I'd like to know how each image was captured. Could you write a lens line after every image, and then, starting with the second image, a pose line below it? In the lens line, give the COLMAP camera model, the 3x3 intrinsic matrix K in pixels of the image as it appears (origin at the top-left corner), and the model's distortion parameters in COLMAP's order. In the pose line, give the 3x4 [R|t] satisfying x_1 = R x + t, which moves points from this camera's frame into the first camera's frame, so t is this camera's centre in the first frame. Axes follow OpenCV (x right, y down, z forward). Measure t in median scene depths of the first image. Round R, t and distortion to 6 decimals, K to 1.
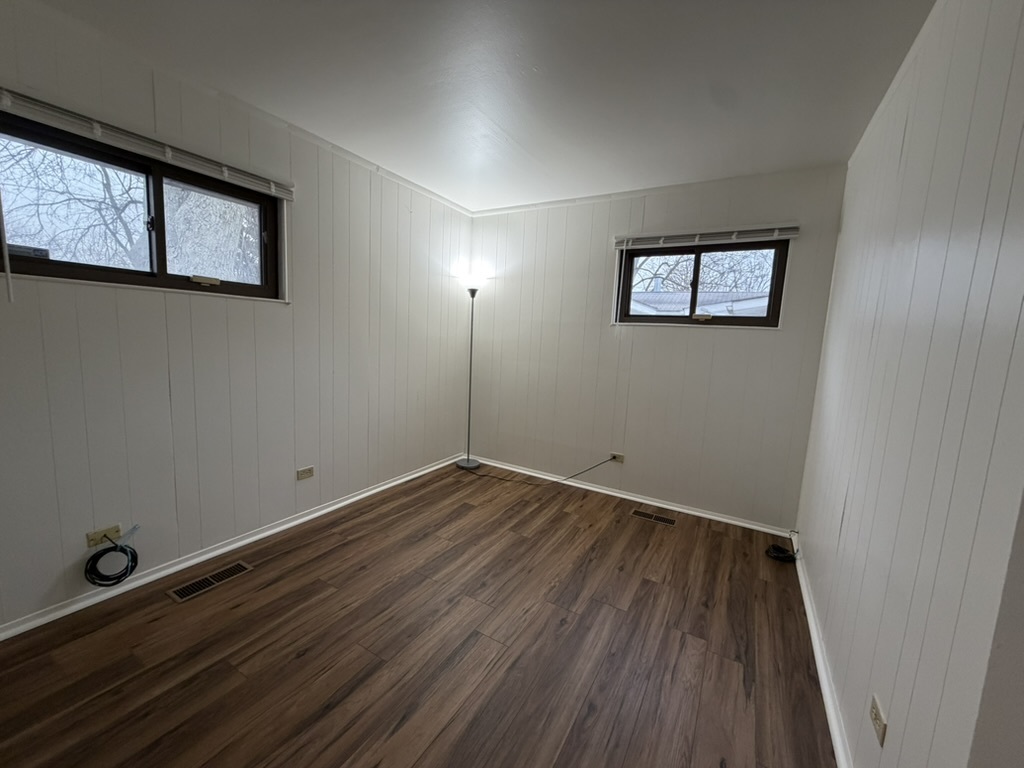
lens RADIAL K [[409.3, 0, 512.0], [0, 409.3, 384.0], [0, 0, 1]] dist [0.000813, -0.000018]
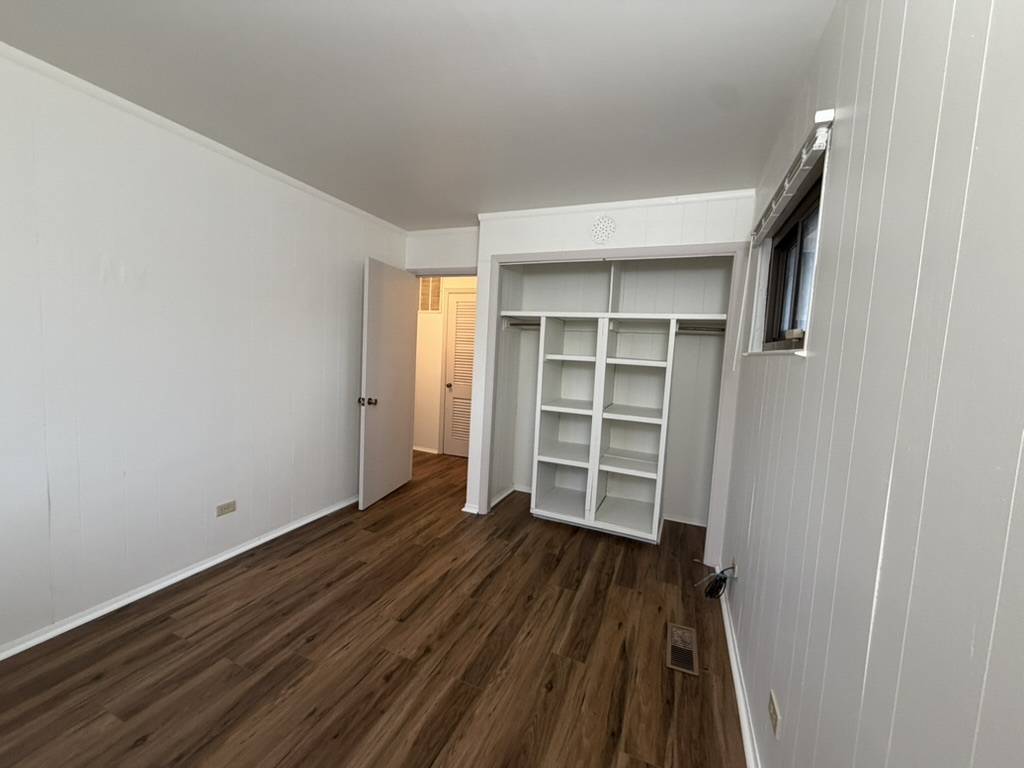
lens RADIAL K [[409.3, 0, 512.0], [0, 409.3, 384.0], [0, 0, 1]] dist [0.000813, -0.000018]
pose [[-0.985353, -0.092593, -0.143198, -0.155555], [-0.120704, 0.971889, 0.202142, -0.281127], [0.120456, 0.216466, -0.968831, 1.858155]]
